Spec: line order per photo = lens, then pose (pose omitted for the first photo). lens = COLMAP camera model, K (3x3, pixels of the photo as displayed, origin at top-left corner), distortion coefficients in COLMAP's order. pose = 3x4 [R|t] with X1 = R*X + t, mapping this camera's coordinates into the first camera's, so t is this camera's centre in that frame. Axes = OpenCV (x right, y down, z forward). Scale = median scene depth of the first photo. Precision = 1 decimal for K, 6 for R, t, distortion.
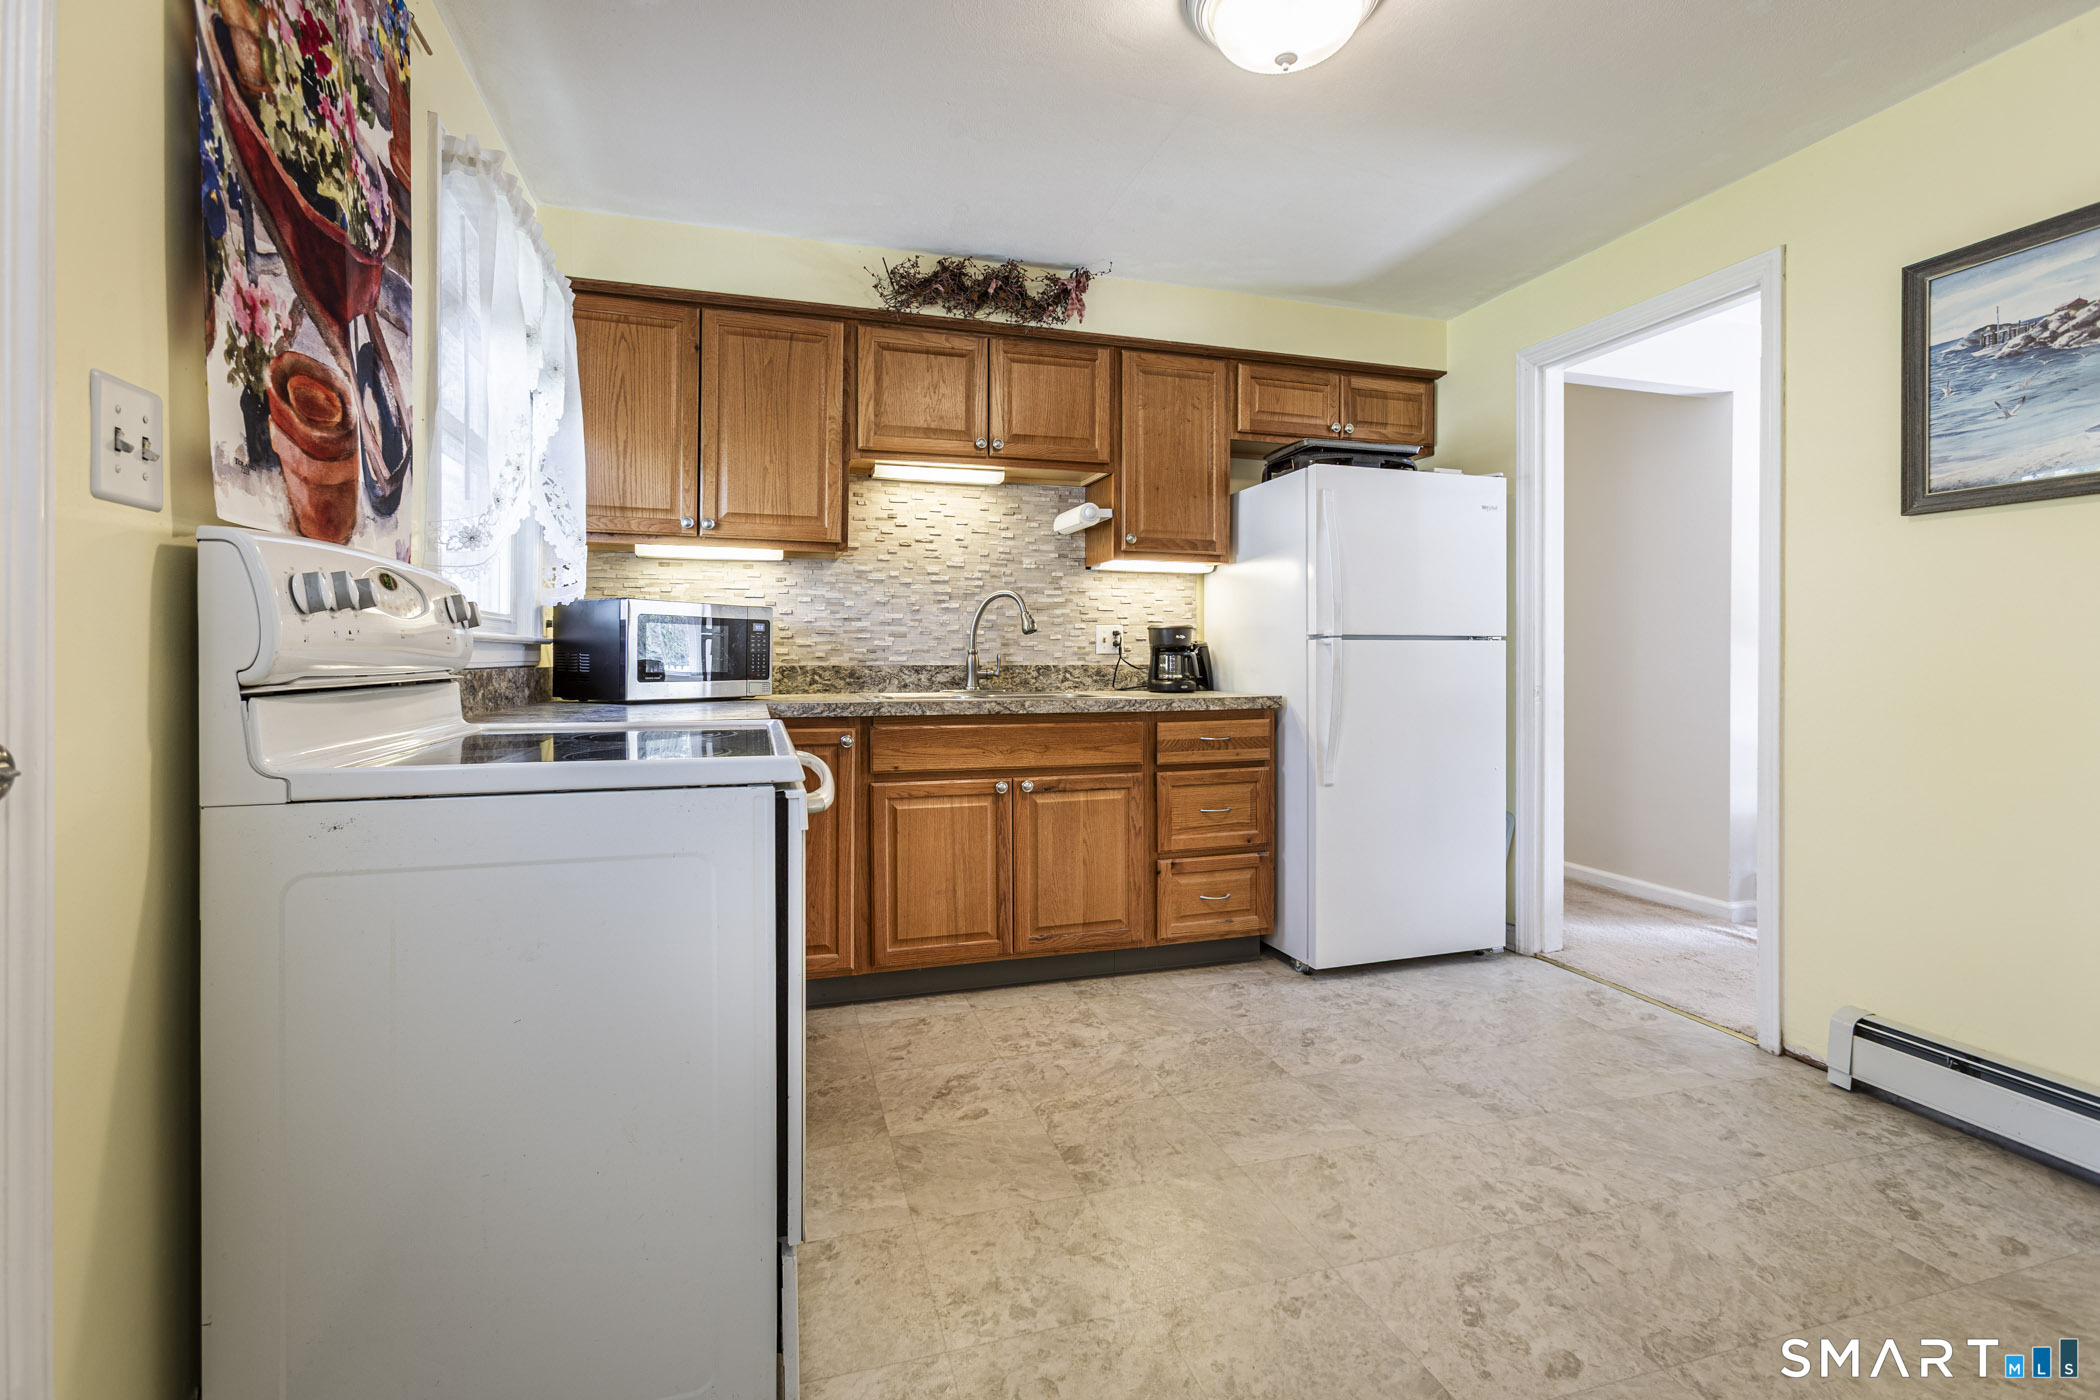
lens RADIAL K [[949.7, 0, 1078.7], [0, 949.7, 663.0], [0, 0, 1]] dist [-0.010029, 0.007122]
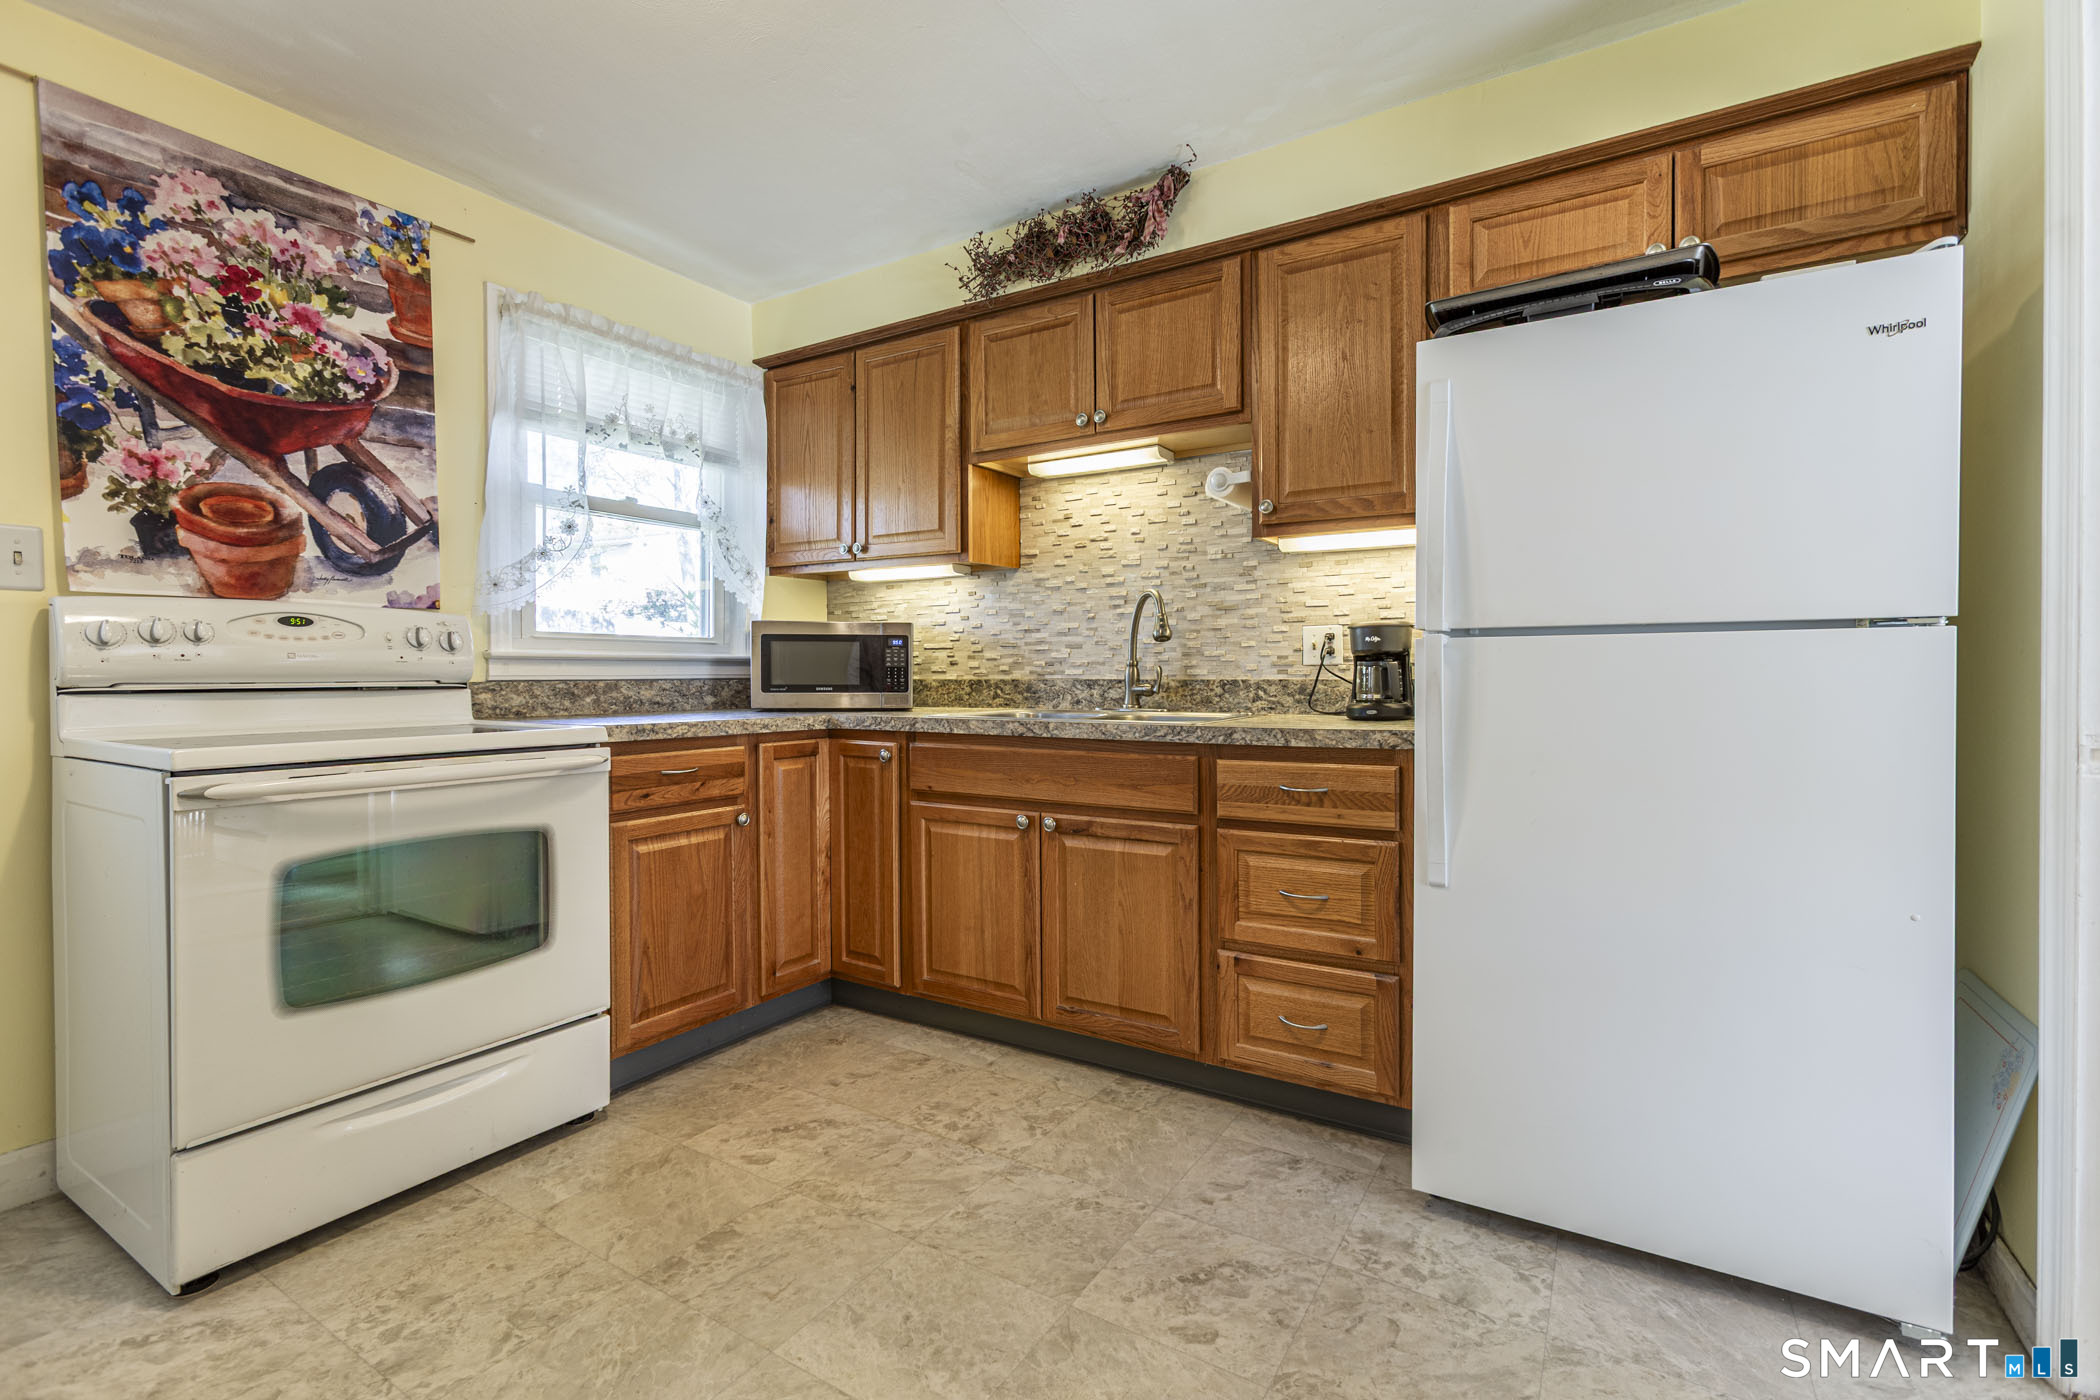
lens RADIAL K [[949.7, 0, 1044.1], [0, 949.7, 685.9], [0, 0, 1]] dist [-0.010029, 0.007122]
pose [[0.642298, 0.008204, -0.766411, 0.565110], [-0.001828, 0.999956, 0.009172, 0.000614], [0.766453, -0.004490, 0.642285, 0.446766]]
